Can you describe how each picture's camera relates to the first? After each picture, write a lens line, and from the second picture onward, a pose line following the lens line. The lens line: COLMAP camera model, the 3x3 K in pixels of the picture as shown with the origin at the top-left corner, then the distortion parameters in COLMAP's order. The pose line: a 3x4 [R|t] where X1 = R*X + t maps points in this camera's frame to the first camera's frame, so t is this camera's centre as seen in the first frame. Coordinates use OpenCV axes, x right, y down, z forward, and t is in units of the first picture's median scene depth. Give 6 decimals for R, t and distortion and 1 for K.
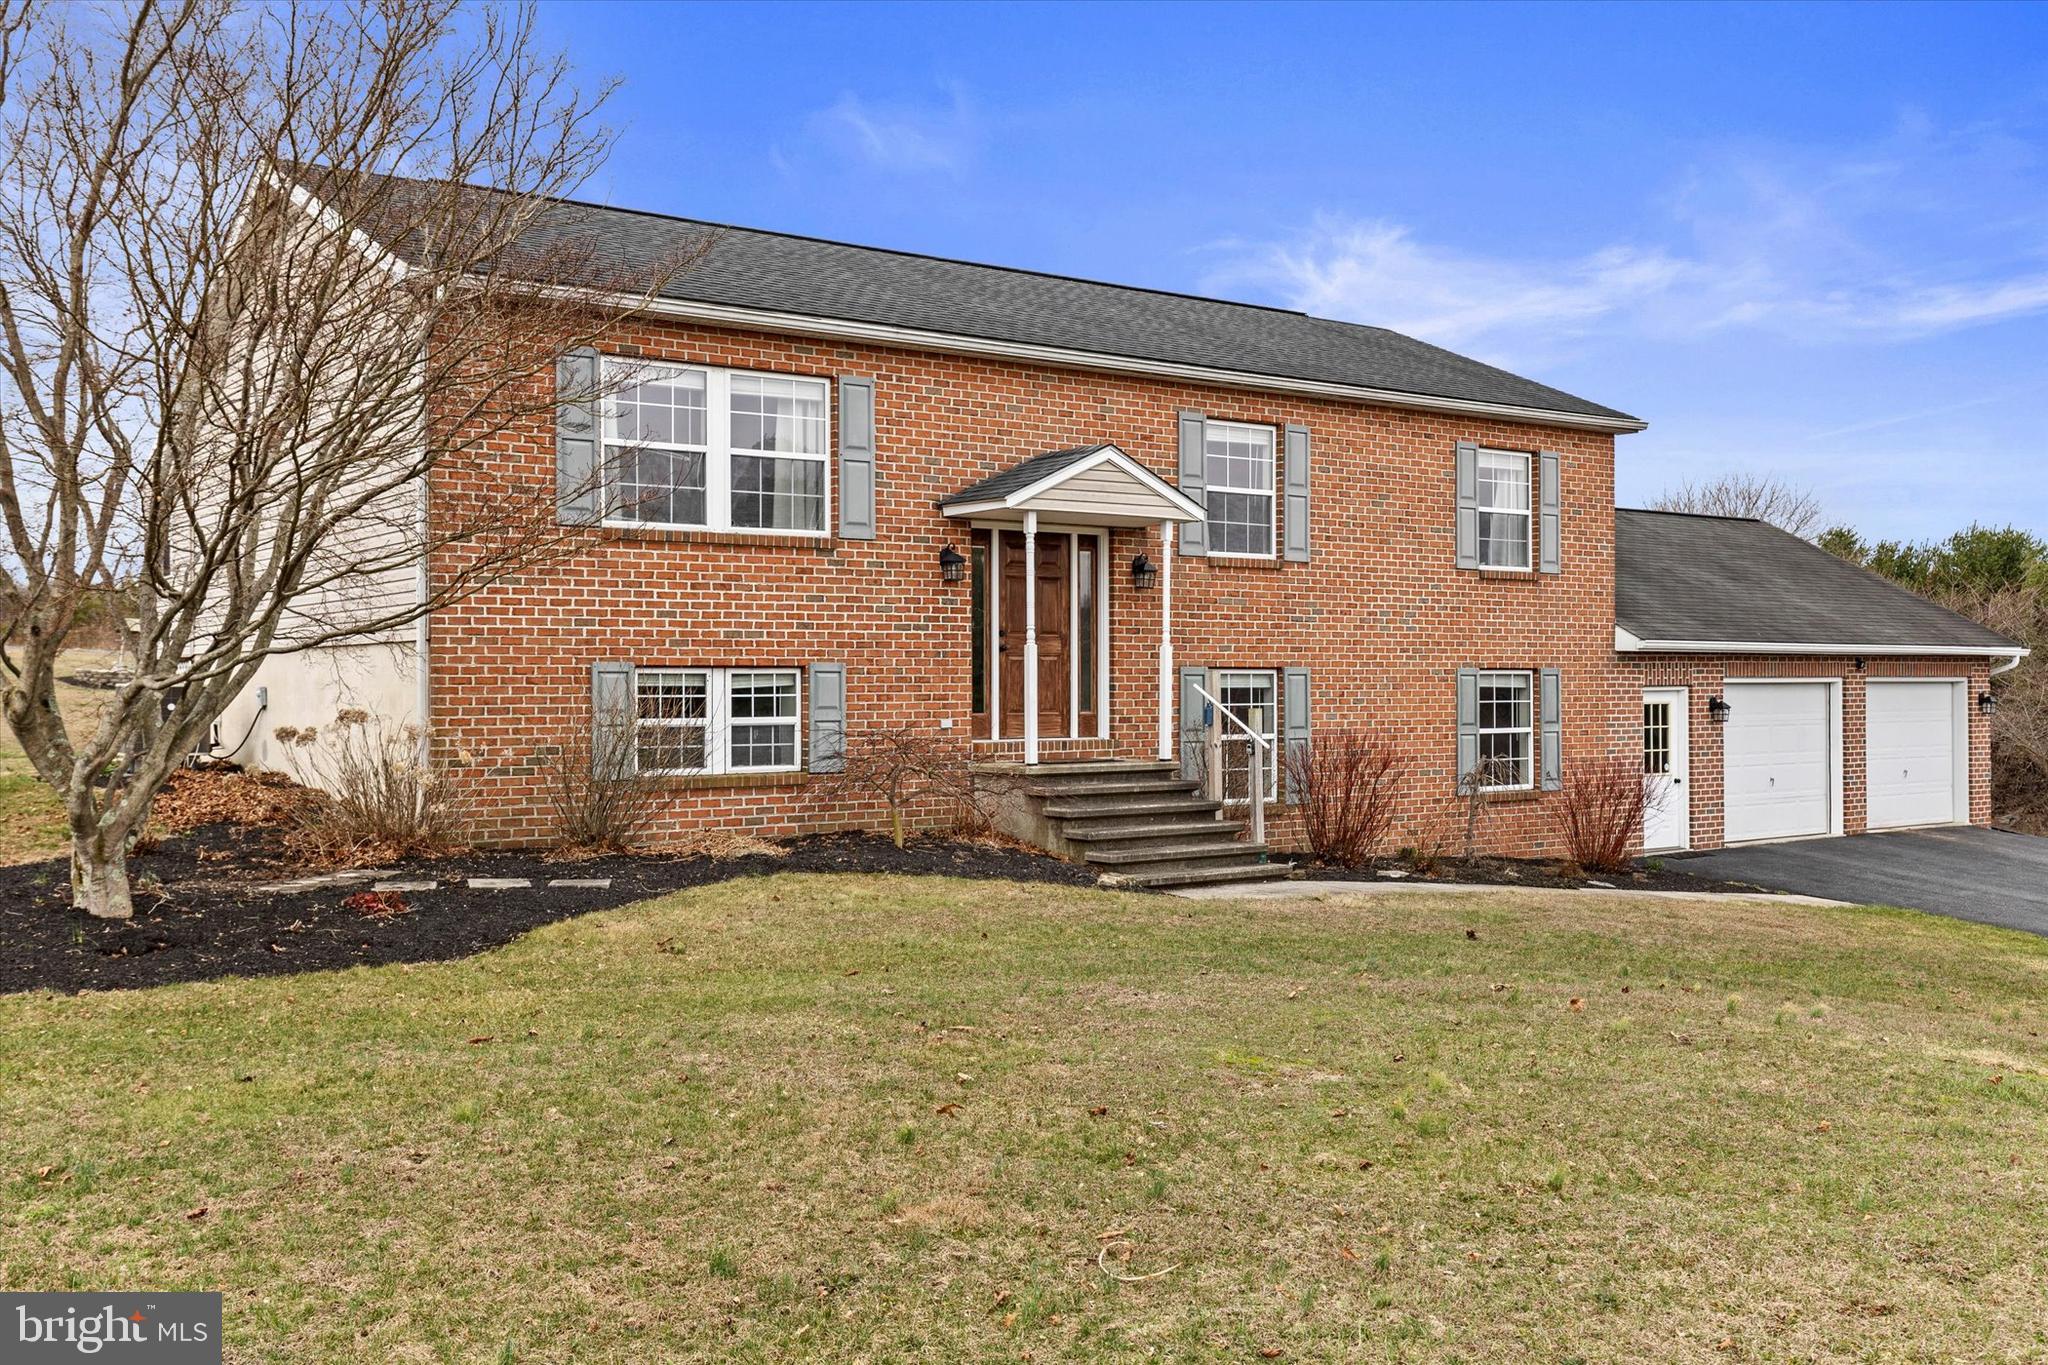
lens RADIAL K [[1962.1, 0, 1019.4], [0, 1962.1, 698.4], [0, 0, 1]] dist [0.049538, 0.000000]
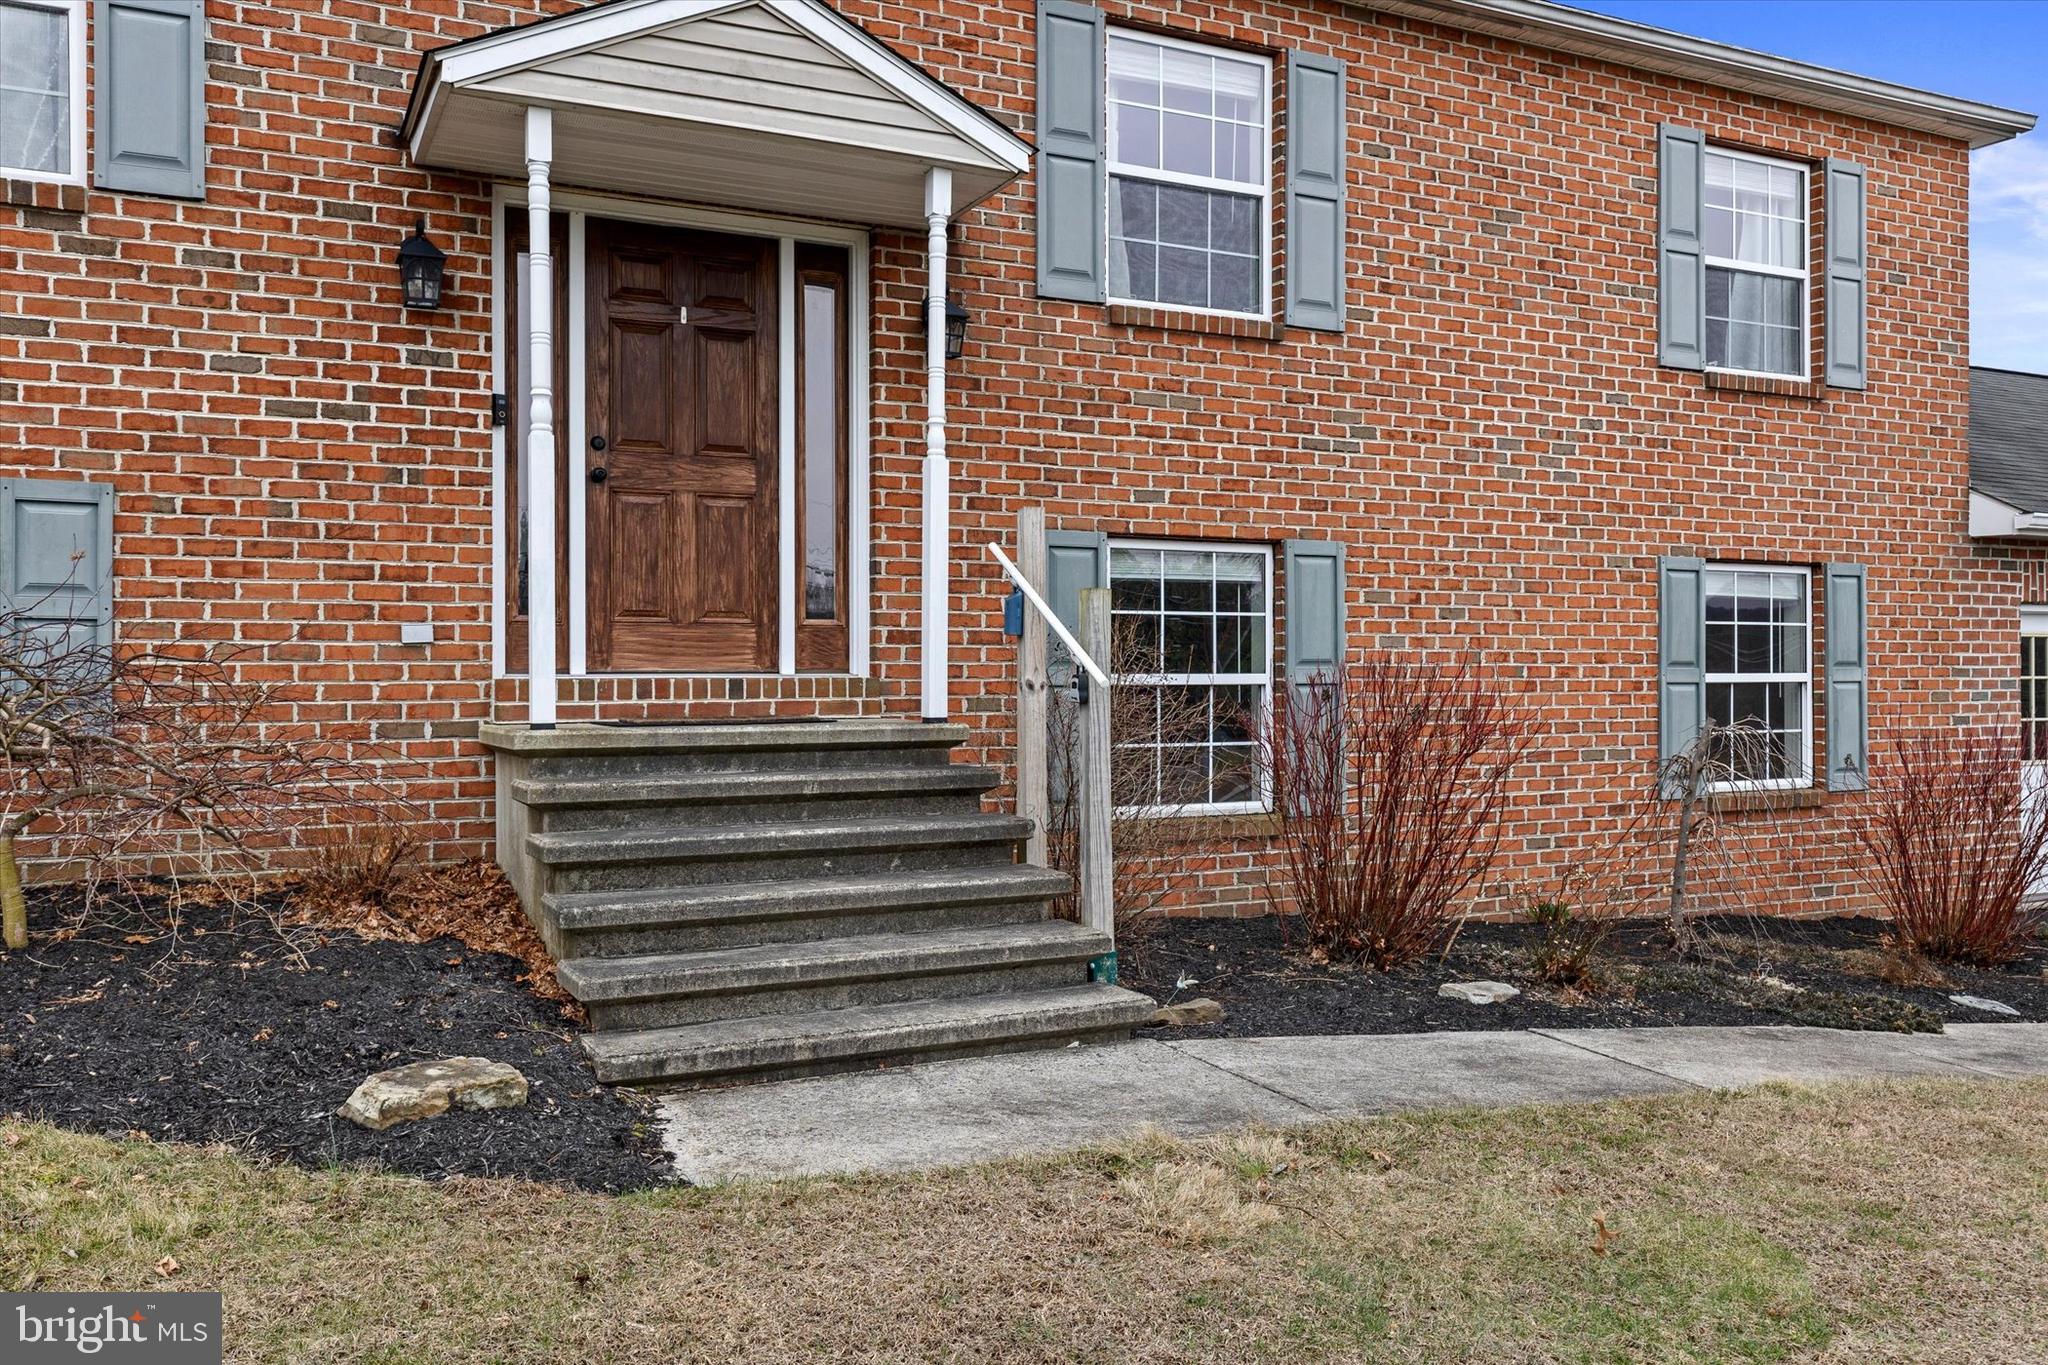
lens RADIAL K [[1657.8, 0, 1008.1], [0, 1657.8, 681.6], [0, 0, 1]] dist [0.008996, 0.005971]
pose [[0.984226, 0.002579, -0.176898, 0.134568], [-0.003129, 0.999991, -0.002831, 0.020496], [0.176889, 0.003340, 0.984225, 0.553158]]
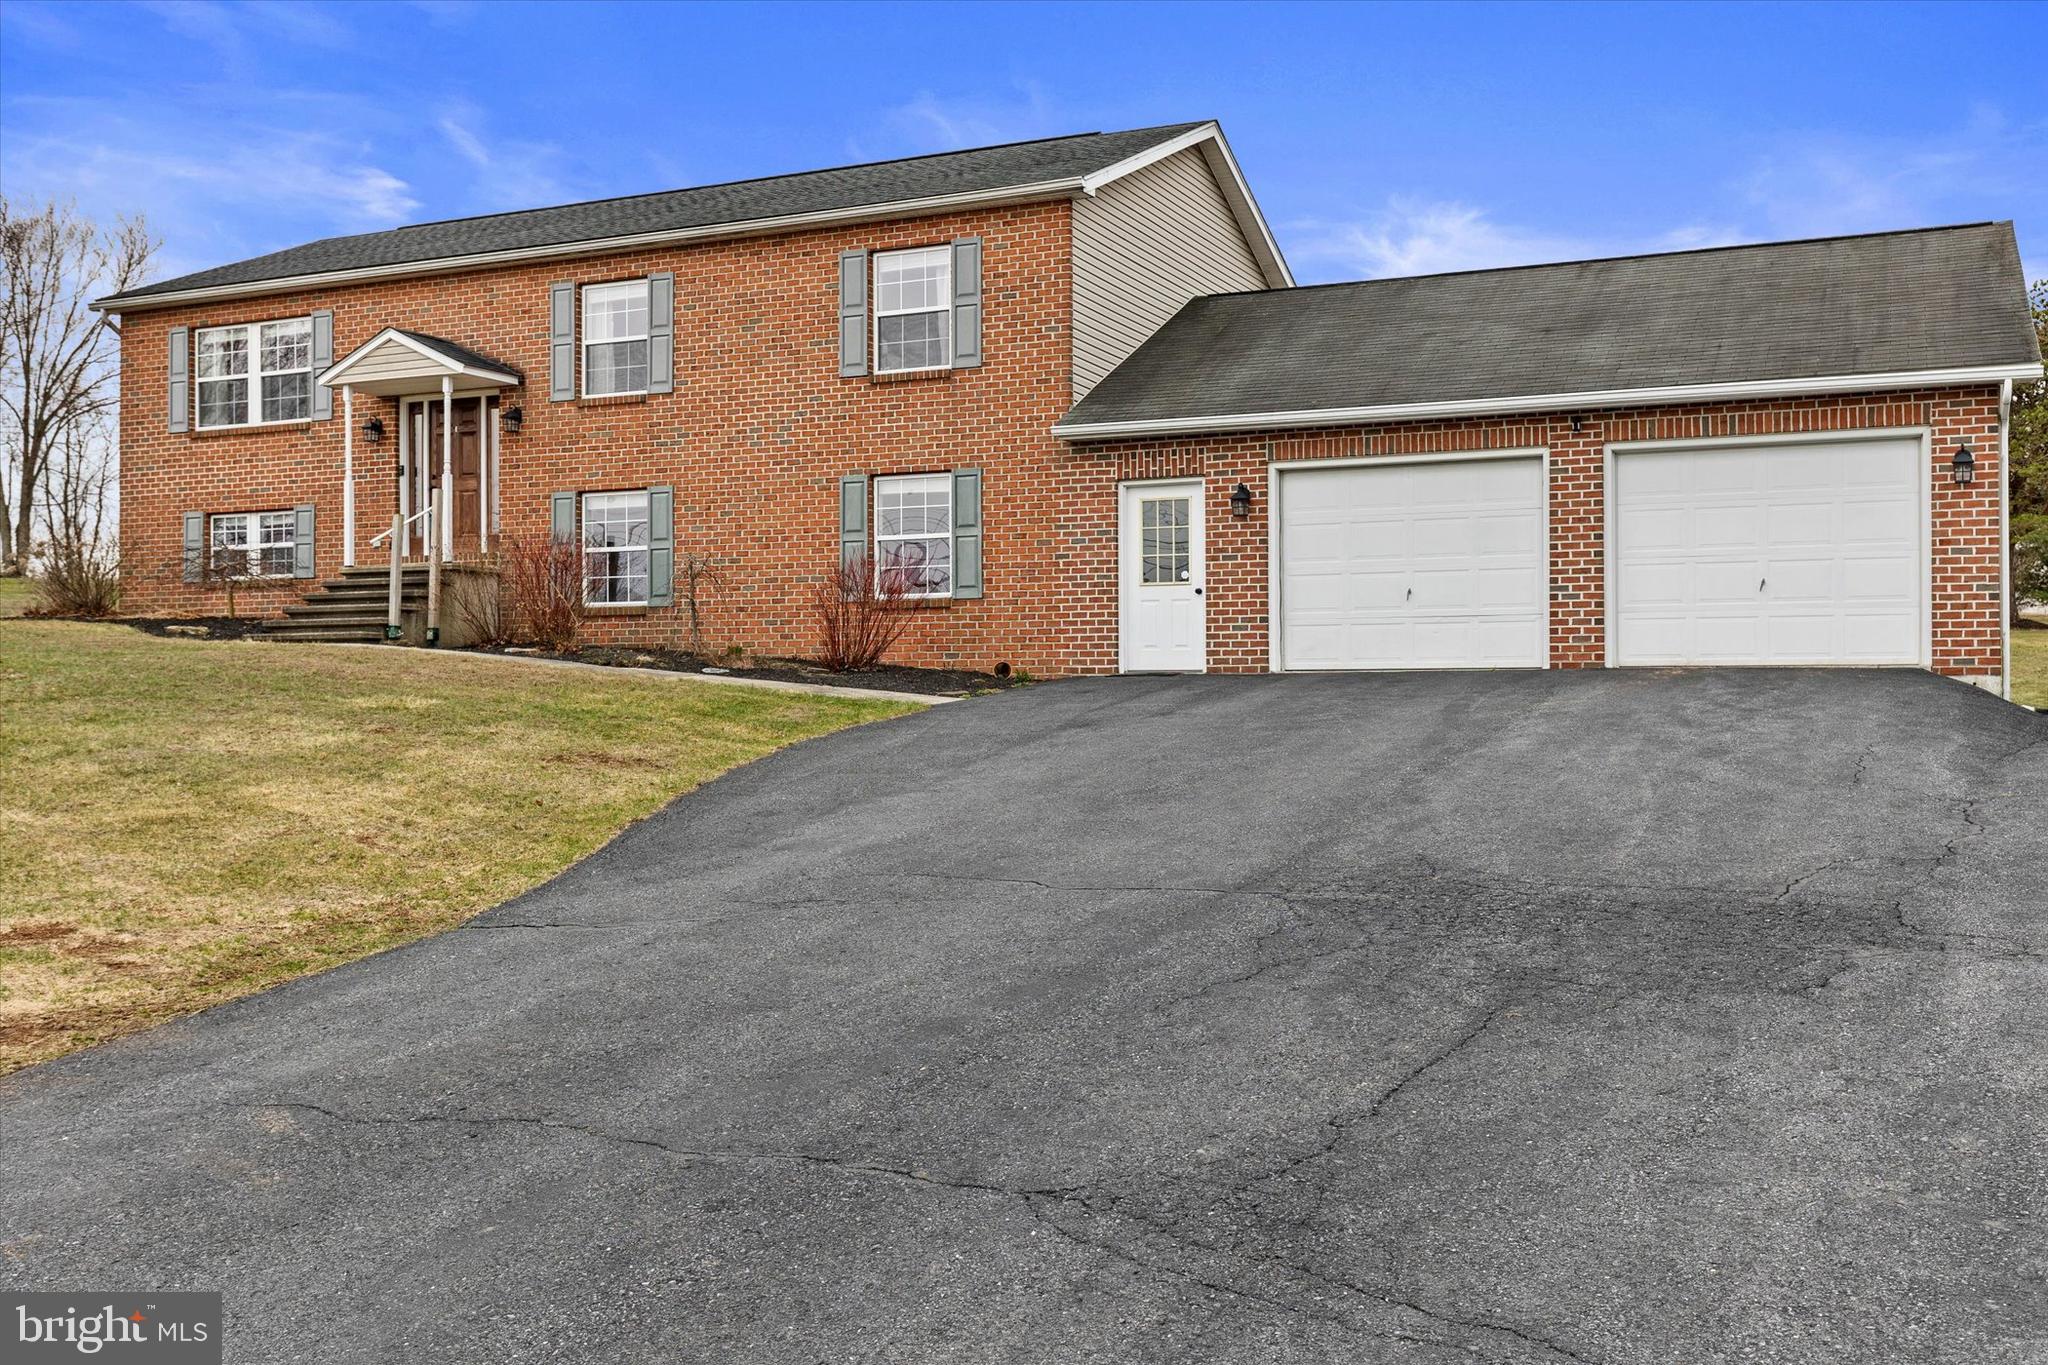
lens RADIAL K [[1846.5, 0, 1012.1], [0, 1846.5, 689.4], [0, 0, 1]] dist [0.021585, 0.015664]
pose [[0.473262, 0.005483, -0.880905, 1.141843], [-0.003125, 0.999985, 0.004546, 0.092980], [0.880916, 0.000602, 0.473272, 0.650210]]
